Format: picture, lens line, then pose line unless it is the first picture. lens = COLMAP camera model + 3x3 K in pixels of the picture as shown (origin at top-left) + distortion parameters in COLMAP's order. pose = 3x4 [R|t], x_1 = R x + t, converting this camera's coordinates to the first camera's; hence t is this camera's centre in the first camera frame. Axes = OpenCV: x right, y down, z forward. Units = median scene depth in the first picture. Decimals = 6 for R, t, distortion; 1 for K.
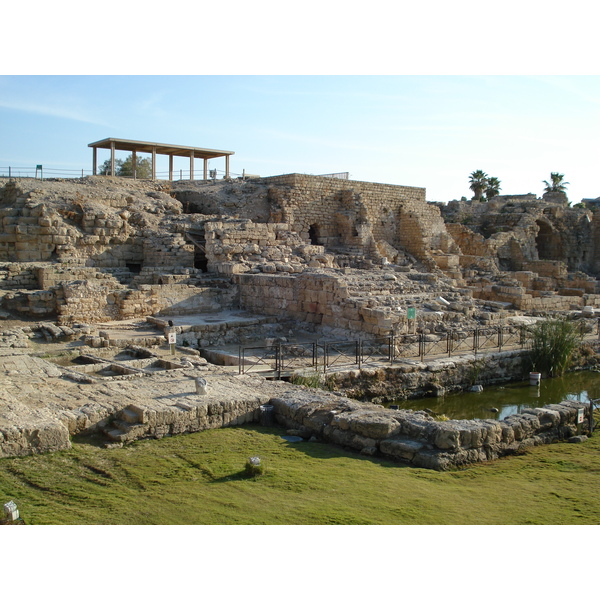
lens RADIAL K [[697.1, 0, 299.8], [0, 697.1, 298.4], [0, 0, 1]] dist [-0.113215, 0.000000]
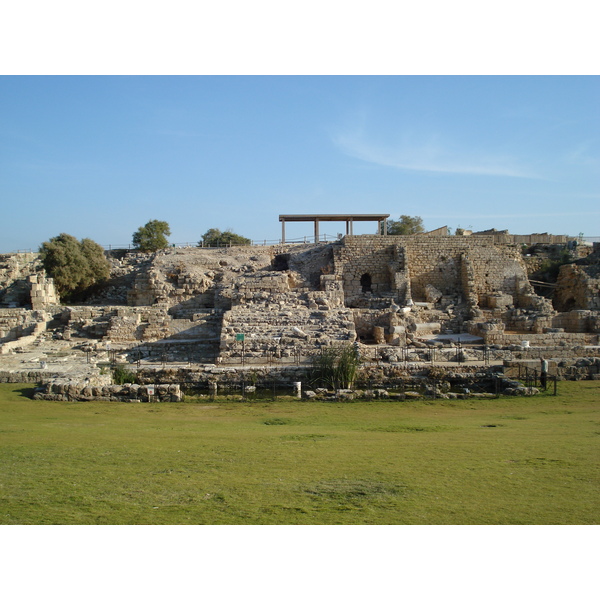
lens RADIAL K [[697.1, 0, 301.1], [0, 697.1, 303.0], [0, 0, 1]] dist [-0.113215, 0.000000]
pose [[0.794405, -0.015729, -0.607185, 0.868358], [-0.020073, 0.998439, -0.052126, 0.017129], [0.607056, 0.053597, 0.792849, -0.080968]]
